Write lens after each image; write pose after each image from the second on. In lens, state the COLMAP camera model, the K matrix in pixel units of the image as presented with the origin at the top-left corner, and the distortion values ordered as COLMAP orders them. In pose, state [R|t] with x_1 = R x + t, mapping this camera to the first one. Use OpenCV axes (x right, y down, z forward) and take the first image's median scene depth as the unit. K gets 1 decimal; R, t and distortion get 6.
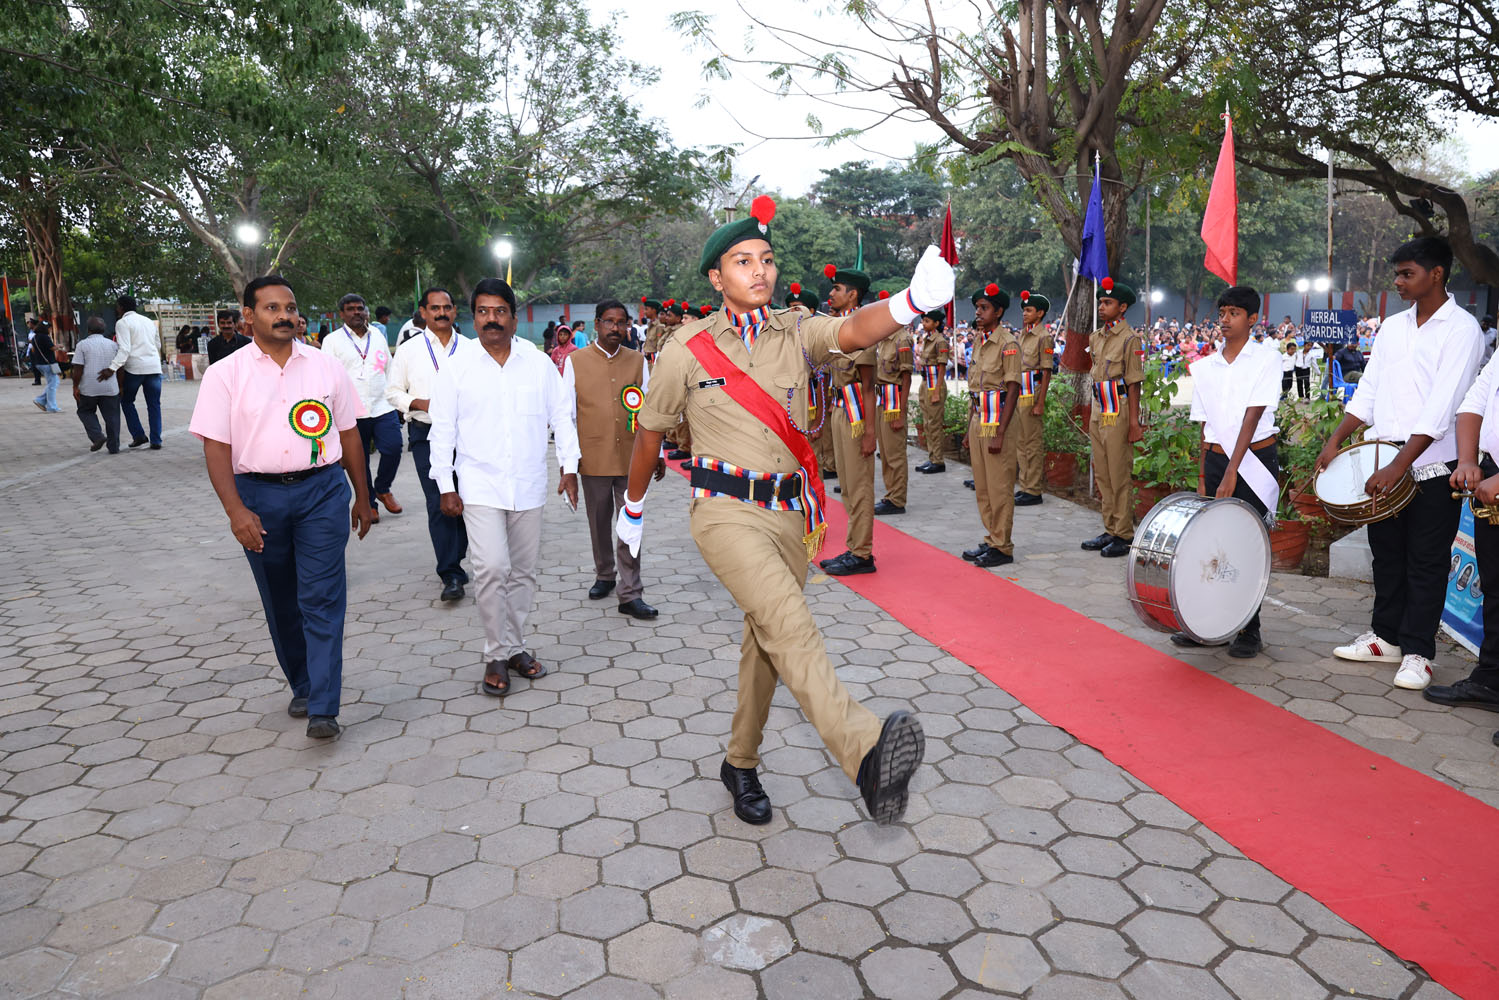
lens RADIAL K [[1033.8, 0, 749.5], [0, 1033.8, 500.0], [0, 0, 1]] dist [0.001023, 0.003272]
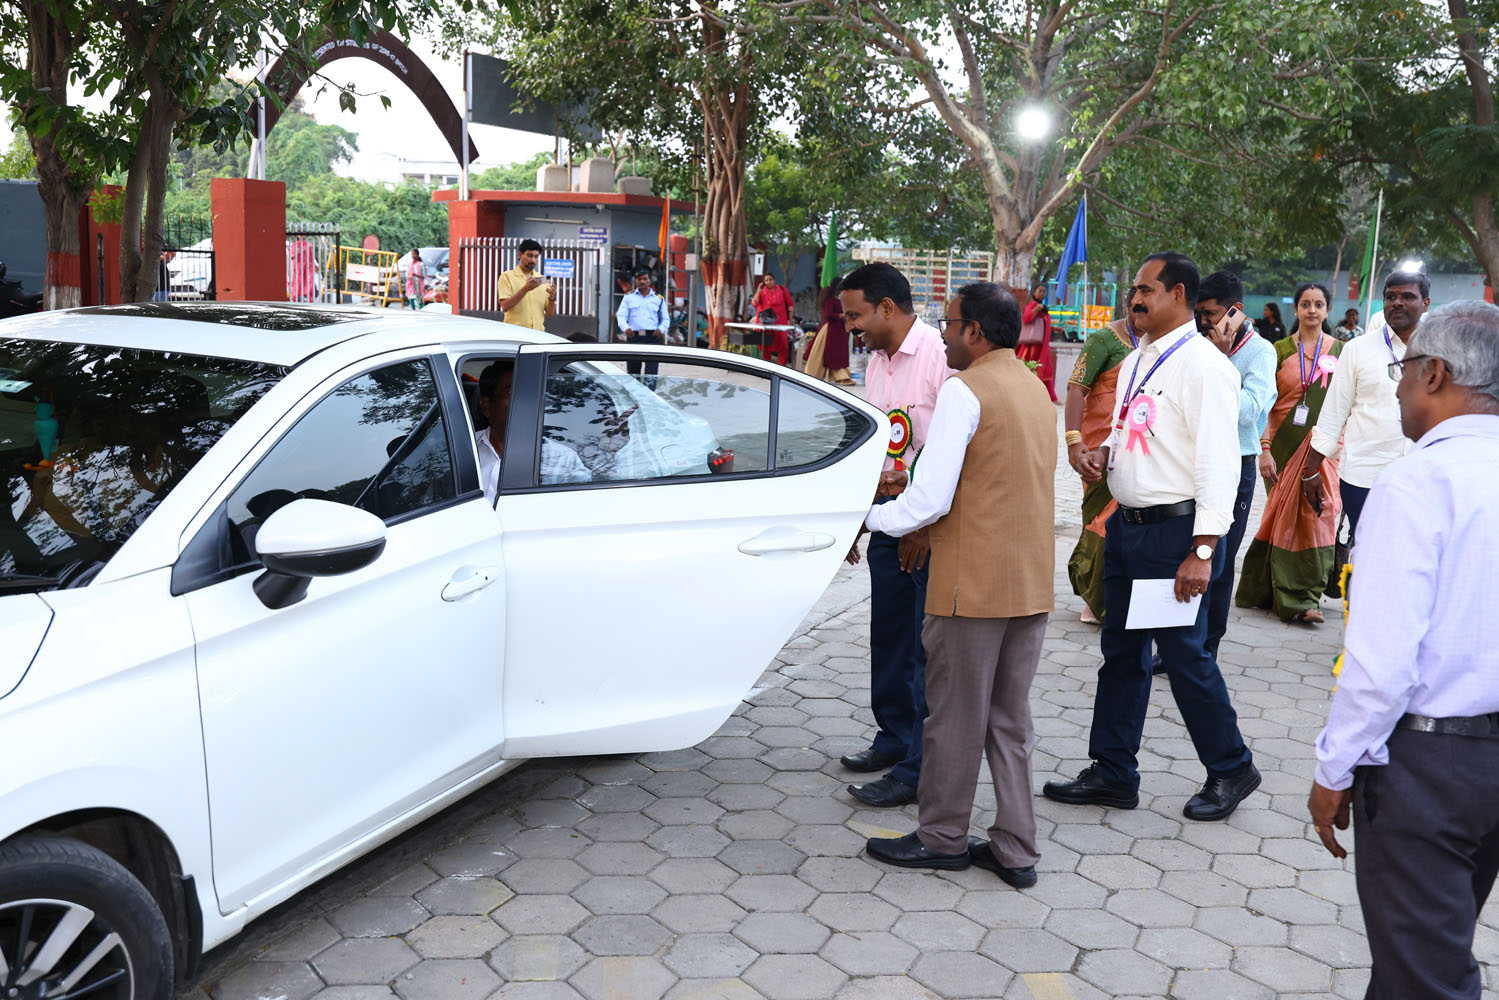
lens RADIAL K [[1497.3, 0, 749.5], [0, 1497.3, 500.0], [0, 0, 1]] dist [0.010622, 0.001102]
pose [[0.828314, 0.124571, -0.546239, -0.150067], [-0.140838, 0.989958, 0.012196, -0.049437], [0.542273, 0.066829, 0.837540, 0.267970]]
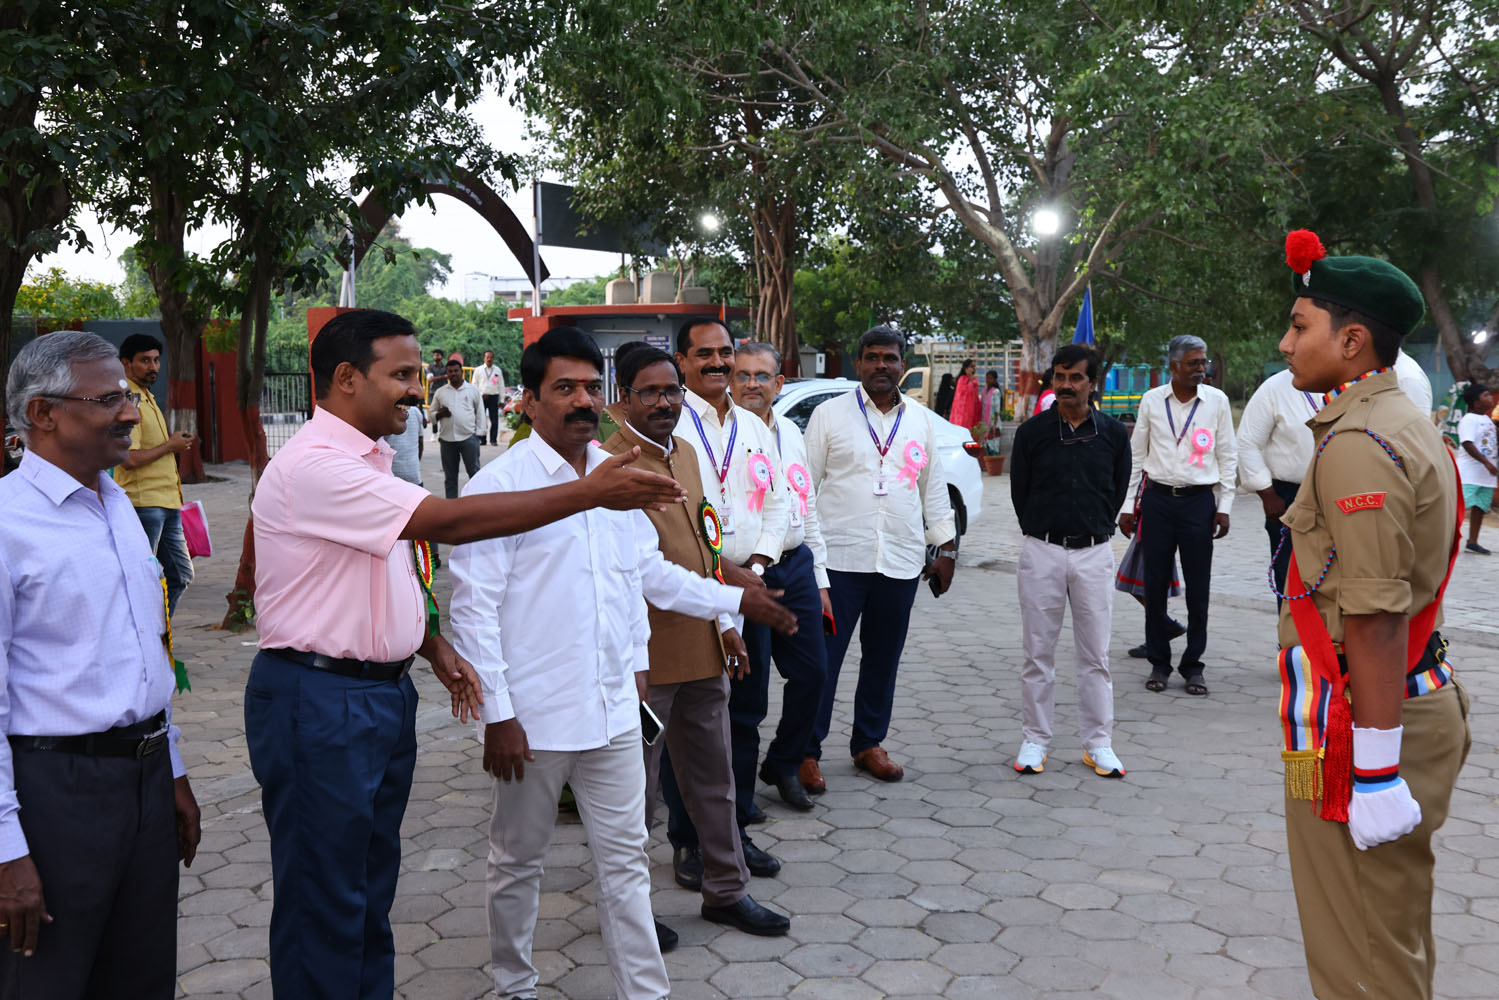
lens RADIAL K [[1553.6, 0, 749.5], [0, 1553.6, 500.0], [0, 0, 1]] dist [0.009336, -0.008520]
pose [[0.789605, 0.053469, -0.611282, -0.069021], [-0.105490, 0.993193, -0.049388, -0.038284], [0.604480, 0.103481, 0.789871, 0.212345]]
